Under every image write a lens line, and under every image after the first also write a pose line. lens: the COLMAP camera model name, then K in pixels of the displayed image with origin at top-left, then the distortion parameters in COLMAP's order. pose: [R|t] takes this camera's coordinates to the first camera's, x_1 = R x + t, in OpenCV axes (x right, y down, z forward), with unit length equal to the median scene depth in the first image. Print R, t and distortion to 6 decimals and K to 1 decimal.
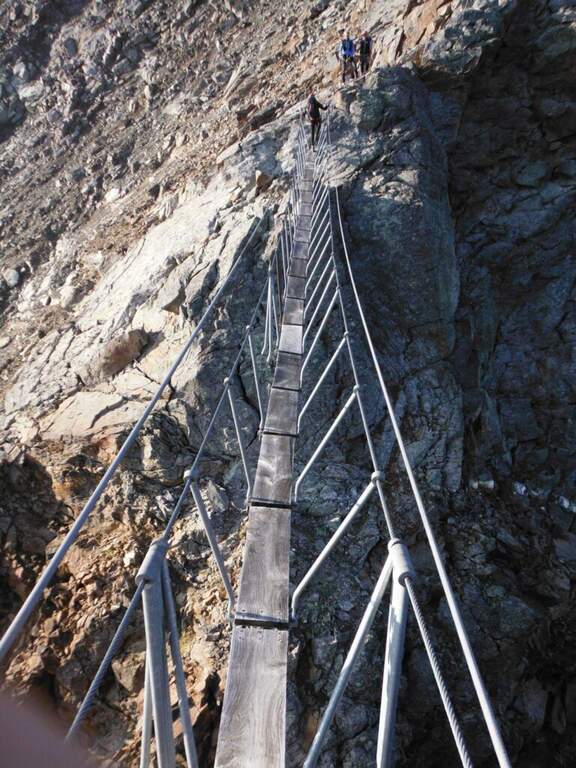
lens RADIAL K [[574.1, 0, 288.0], [0, 574.1, 384.0], [0, 0, 1]] dist [-0.015071, 0.002315]
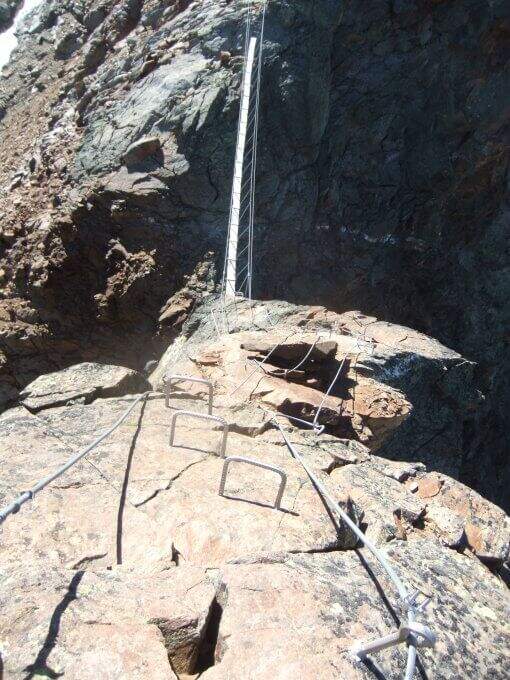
lens RADIAL K [[508.3, 0, 255.0], [0, 508.3, 340.0], [0, 0, 1]] dist [-0.015071, 0.002315]
pose [[0.995603, 0.048241, 0.080293, -0.028520], [-0.080584, 0.878106, 0.471631, -0.293895], [-0.047753, -0.476027, 0.878133, -0.741067]]
